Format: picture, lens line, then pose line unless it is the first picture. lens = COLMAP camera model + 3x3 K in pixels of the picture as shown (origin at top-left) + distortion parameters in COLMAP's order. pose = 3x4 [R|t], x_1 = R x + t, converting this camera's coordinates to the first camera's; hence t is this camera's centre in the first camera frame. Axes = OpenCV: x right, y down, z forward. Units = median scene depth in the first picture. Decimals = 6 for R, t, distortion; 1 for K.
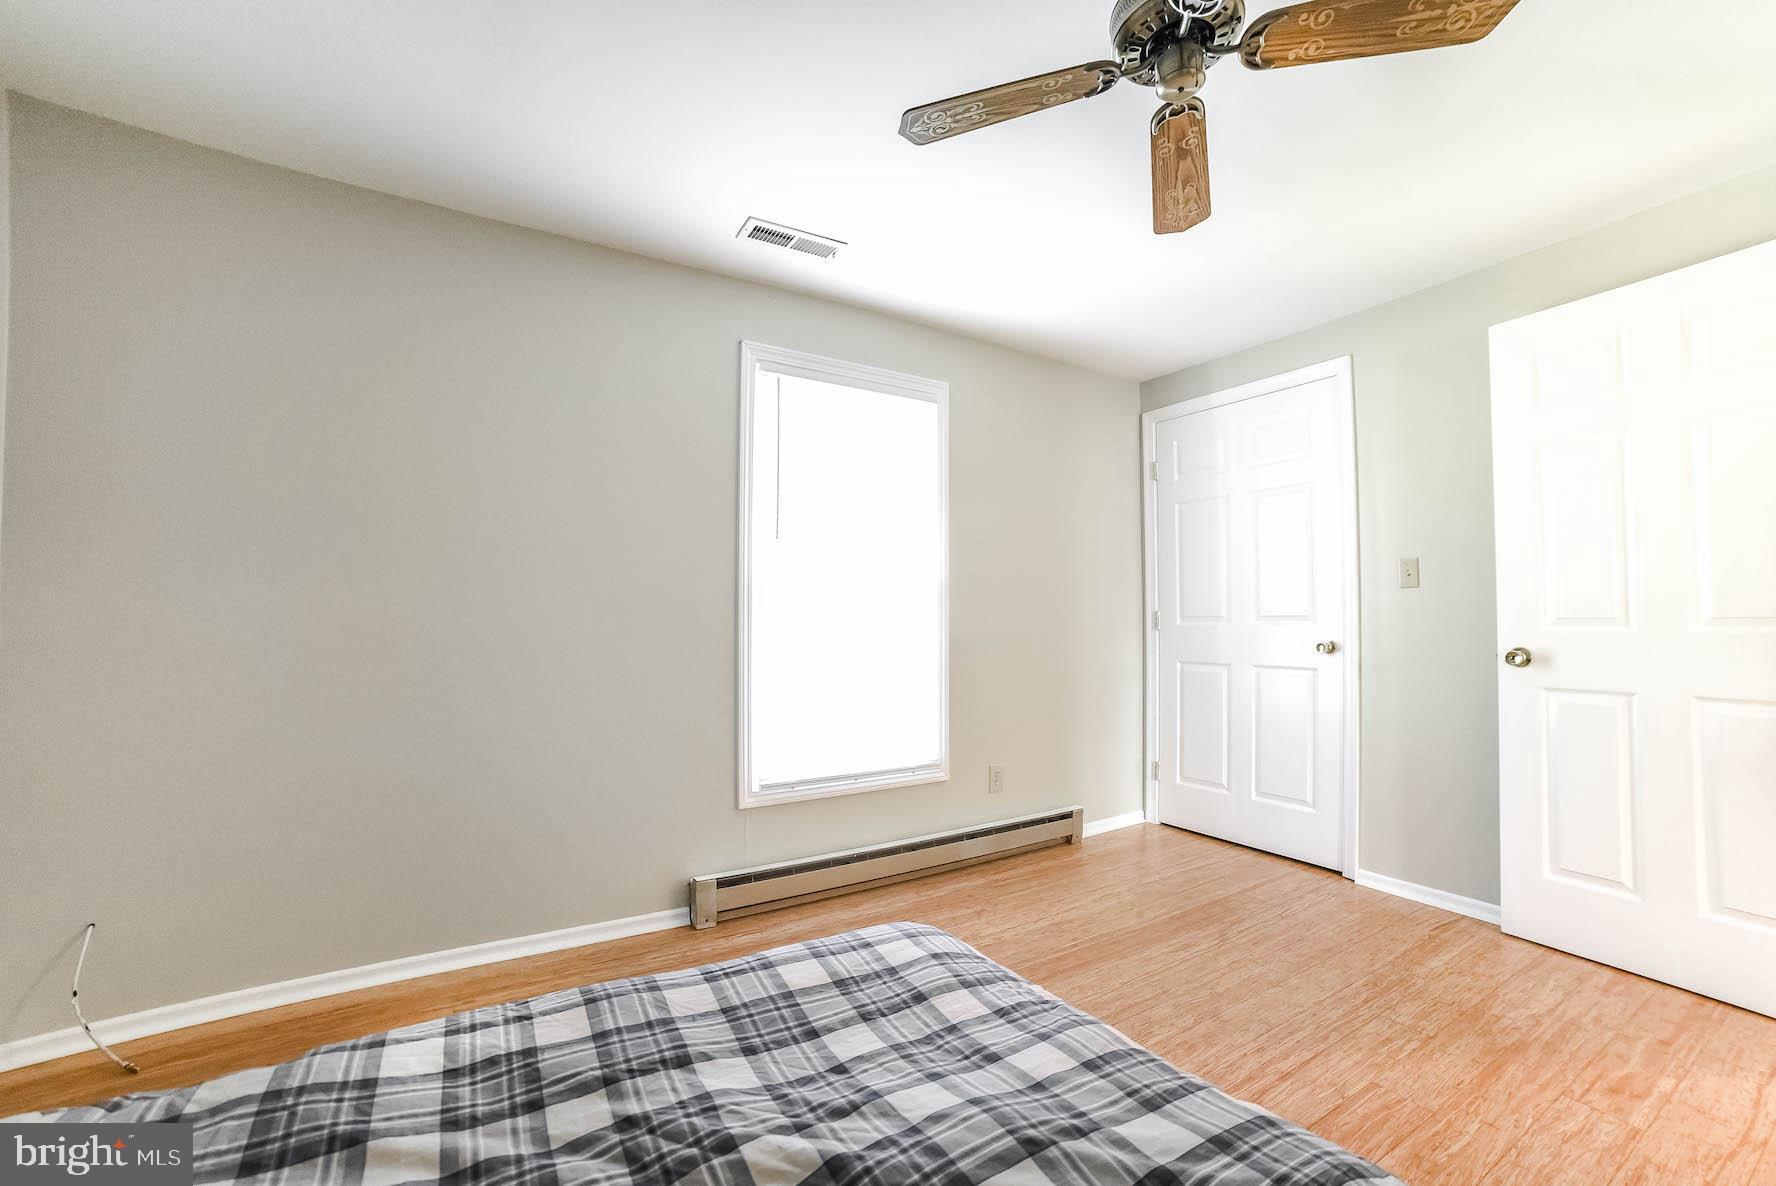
lens RADIAL K [[729.0, 0, 890.0], [0, 729.0, 603.1], [0, 0, 1]] dist [-0.085717, 0.030089]
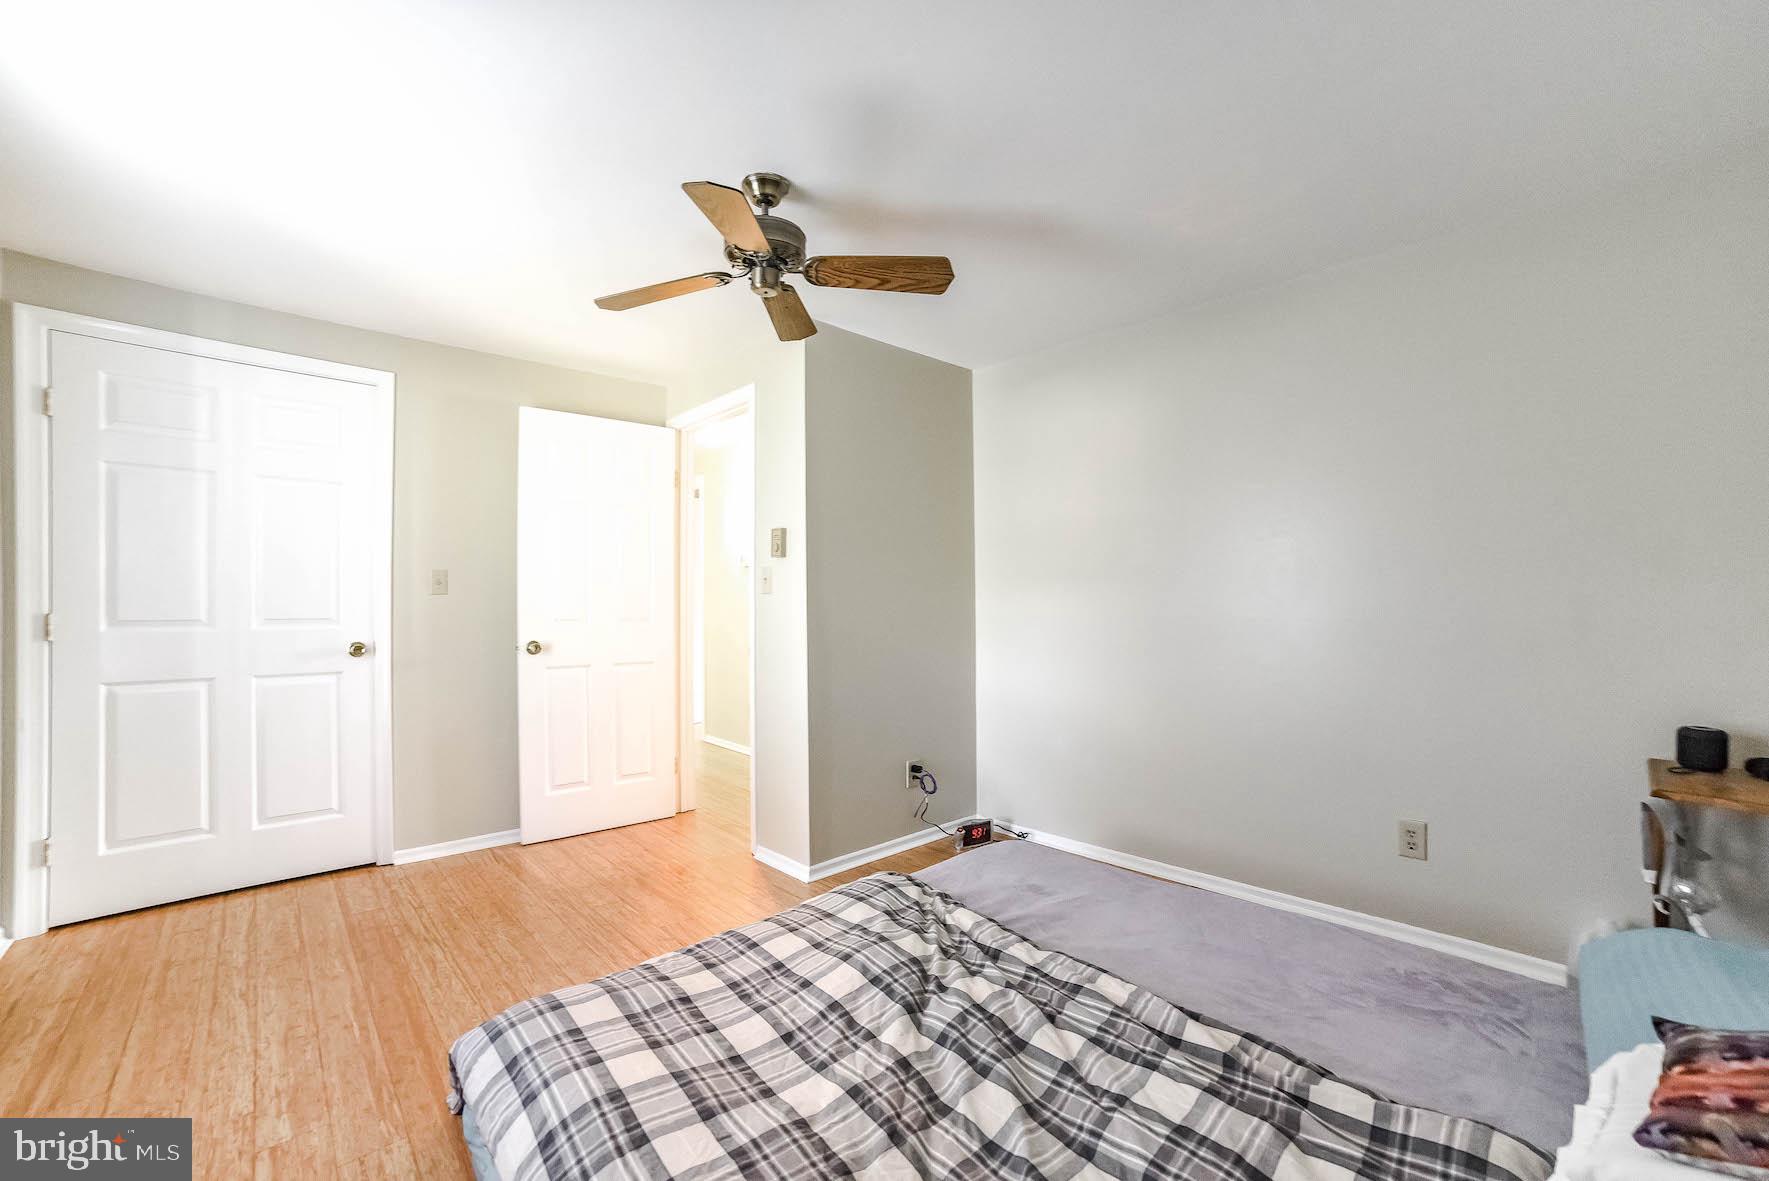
lens RADIAL K [[707.5, 0, 913.6], [0, 707.5, 595.3], [0, 0, 1]] dist [-0.081919, 0.026642]
pose [[-0.235584, 0.005652, 0.971838, -0.643989], [-0.030279, 0.999455, -0.013153, -0.033427], [-0.971382, -0.032525, -0.235285, 0.569862]]
